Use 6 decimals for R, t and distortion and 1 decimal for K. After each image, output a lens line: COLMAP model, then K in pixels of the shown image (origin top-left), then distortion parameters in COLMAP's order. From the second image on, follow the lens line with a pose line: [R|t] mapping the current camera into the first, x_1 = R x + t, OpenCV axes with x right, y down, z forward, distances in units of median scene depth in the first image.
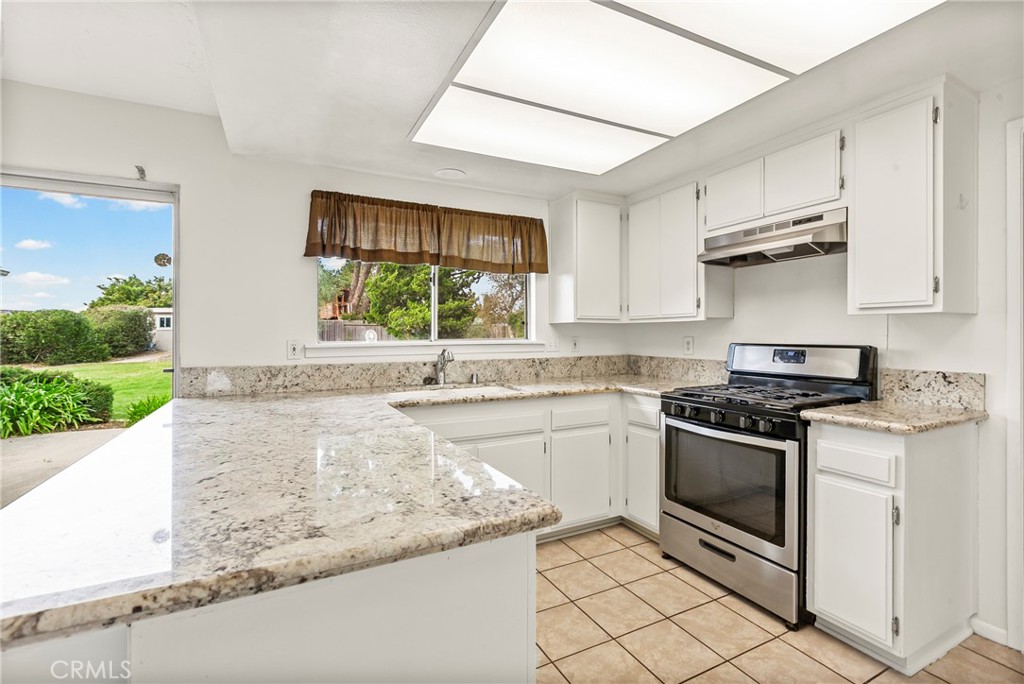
lens RADIAL K [[472.0, 0, 510.4], [0, 472.0, 331.4], [0, 0, 1]] dist [0.000935, 0.000096]
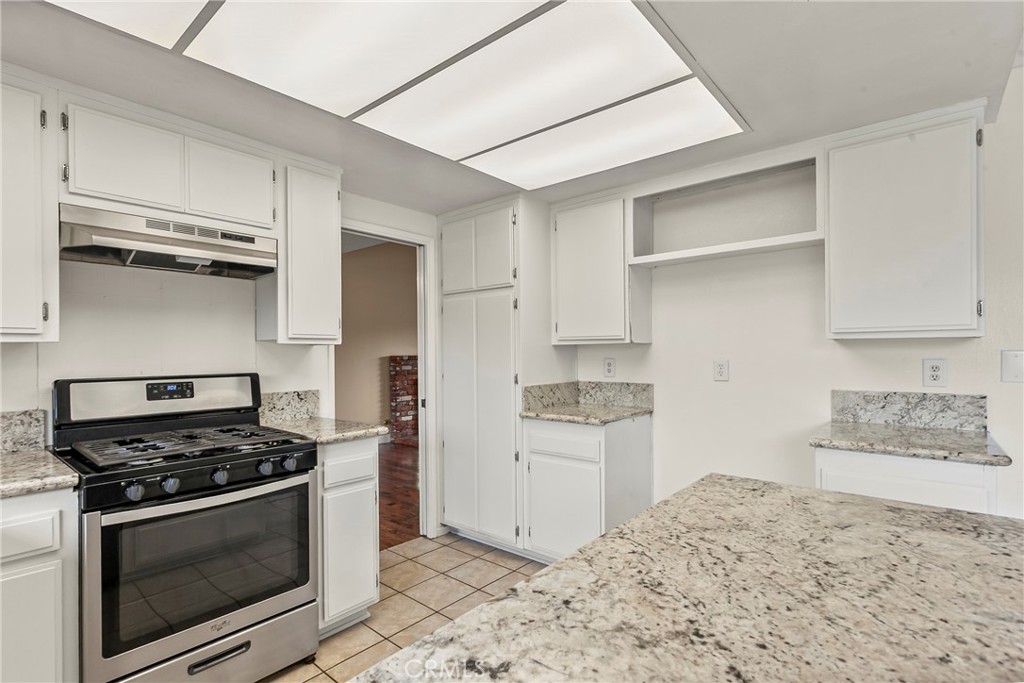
lens RADIAL K [[486.0, 0, 509.4], [0, 486.0, 356.4], [0, 0, 1]] dist [-0.000725, -0.004066]
pose [[-0.384526, 0.002007, 0.923112, -0.843707], [0.005531, 0.999985, 0.000130, -0.006541], [-0.923098, 0.005156, -0.384531, 1.693671]]
